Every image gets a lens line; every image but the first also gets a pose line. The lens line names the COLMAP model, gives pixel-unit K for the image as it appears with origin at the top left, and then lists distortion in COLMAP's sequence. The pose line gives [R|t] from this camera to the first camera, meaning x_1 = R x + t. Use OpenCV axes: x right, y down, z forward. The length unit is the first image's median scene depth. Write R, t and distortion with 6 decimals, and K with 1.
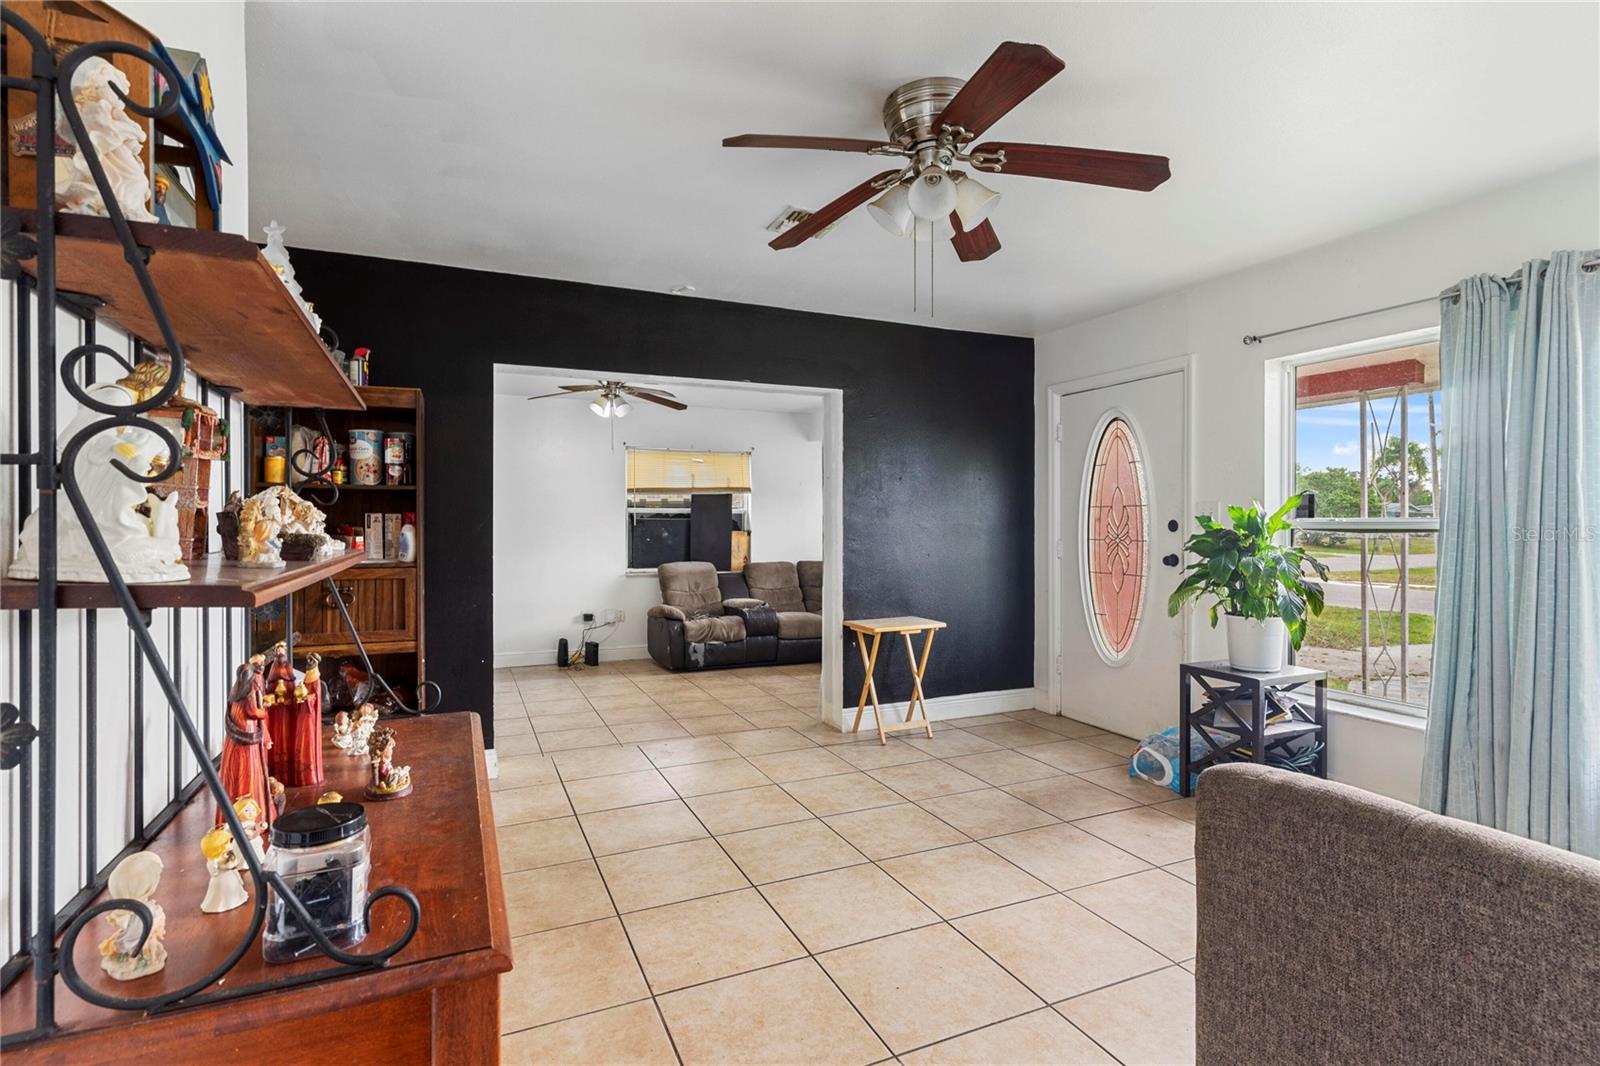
lens RADIAL K [[773.8, 0, 797.8], [0, 773.8, 528.3], [0, 0, 1]] dist [-0.001628, -0.000740]
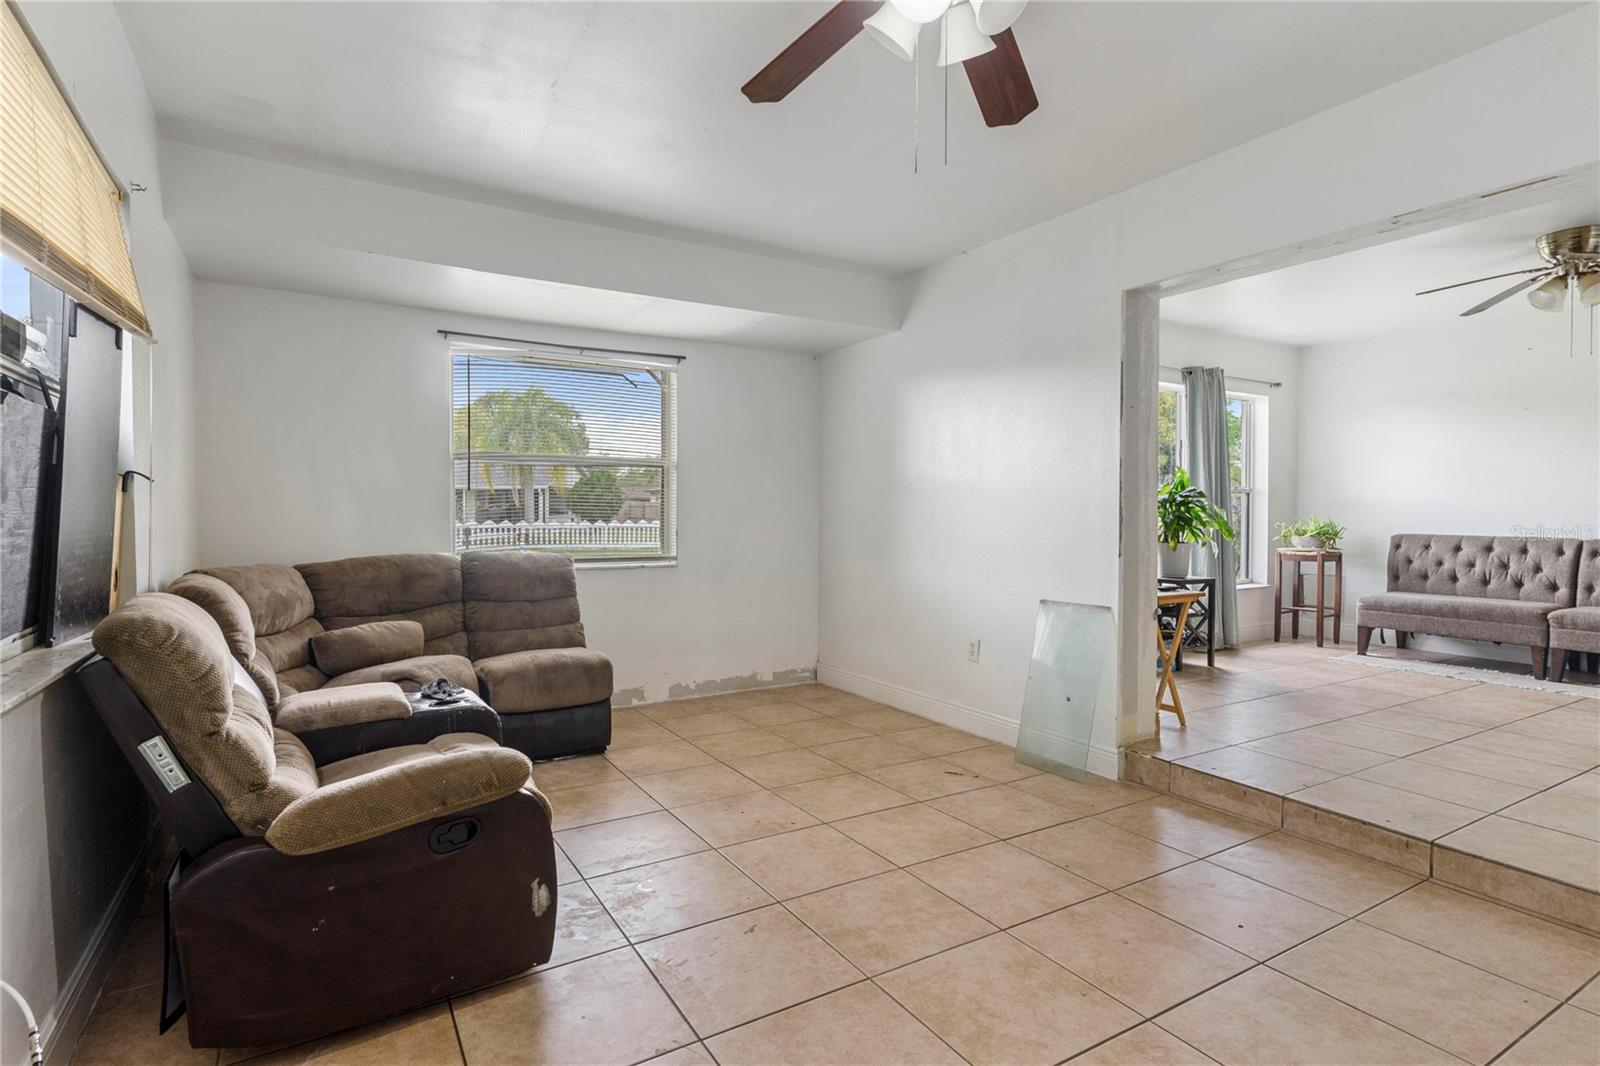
lens RADIAL K [[801.5, 0, 792.3], [0, 801.5, 523.7], [0, 0, 1]] dist [0.000328, 0.000659]
pose [[-0.114499, -0.016174, 0.993292, -0.701508], [0.003992, 0.999852, 0.016741, 0.032119], [-0.993415, 0.005882, -0.114417, 1.459994]]
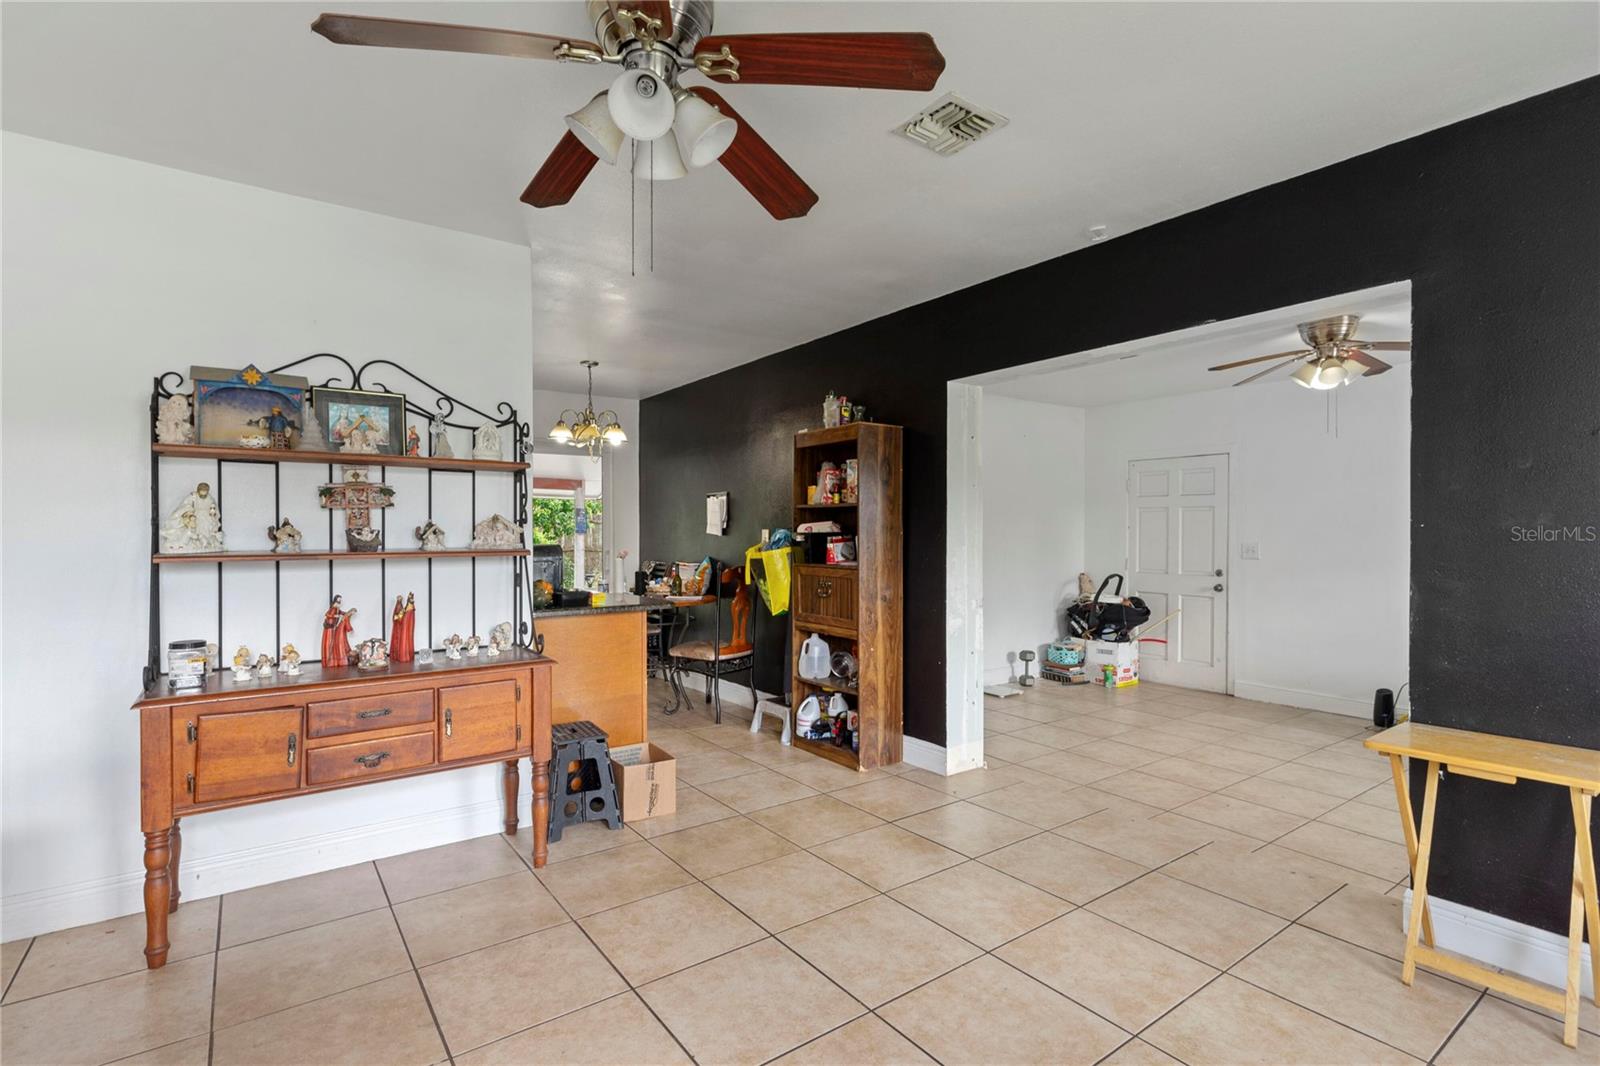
lens RADIAL K [[756.8, 0, 801.6], [0, 756.8, 531.9], [0, 0, 1]] dist [0.000298, 0.000193]
pose [[0.210857, 0.000802, -0.977517, 0.473922], [-0.007621, 0.999971, -0.000823, -0.004989], [0.977487, 0.007623, 0.210857, 0.489744]]
